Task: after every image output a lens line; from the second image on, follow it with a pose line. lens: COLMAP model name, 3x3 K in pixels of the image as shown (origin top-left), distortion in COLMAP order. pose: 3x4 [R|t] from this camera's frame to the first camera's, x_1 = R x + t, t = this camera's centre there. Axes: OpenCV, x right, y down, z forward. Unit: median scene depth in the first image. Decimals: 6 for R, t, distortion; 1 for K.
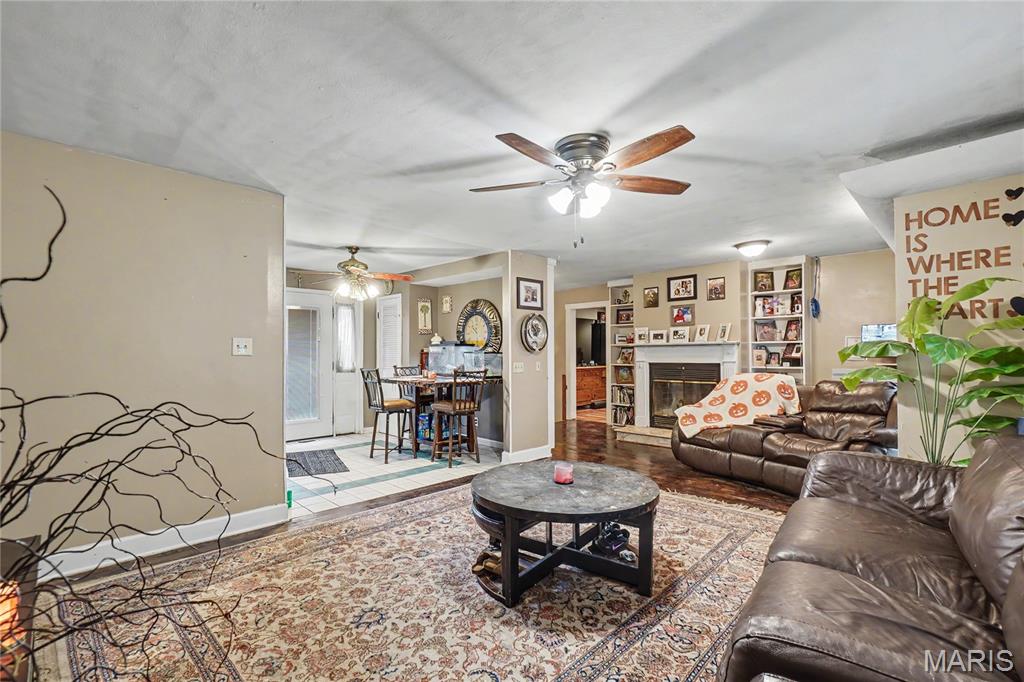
lens RADIAL K [[474.2, 0, 511.1], [0, 474.2, 347.8], [0, 0, 1]] dist [-0.009043, 0.000197]
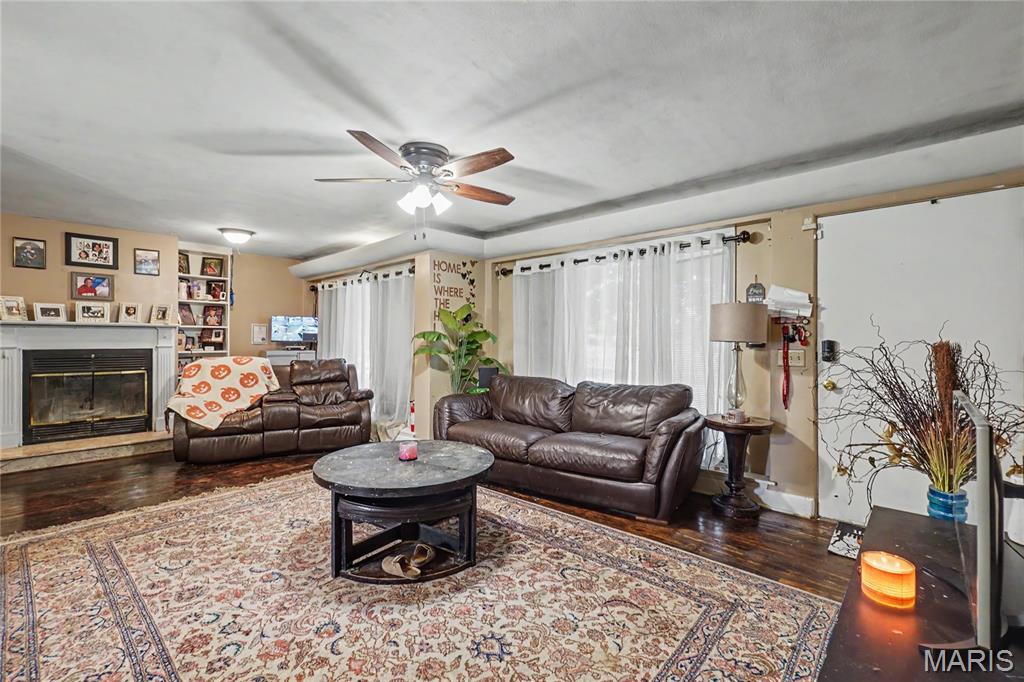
lens RADIAL K [[448.2, 0, 511.1], [0, 448.2, 339.3], [0, 0, 1]] dist [-0.009702, 0.000108]
pose [[-0.054500, 0.004116, 0.998505, -0.710070], [-0.018000, 0.999825, -0.005104, 0.013436], [-0.998352, -0.018251, -0.054417, 0.654182]]
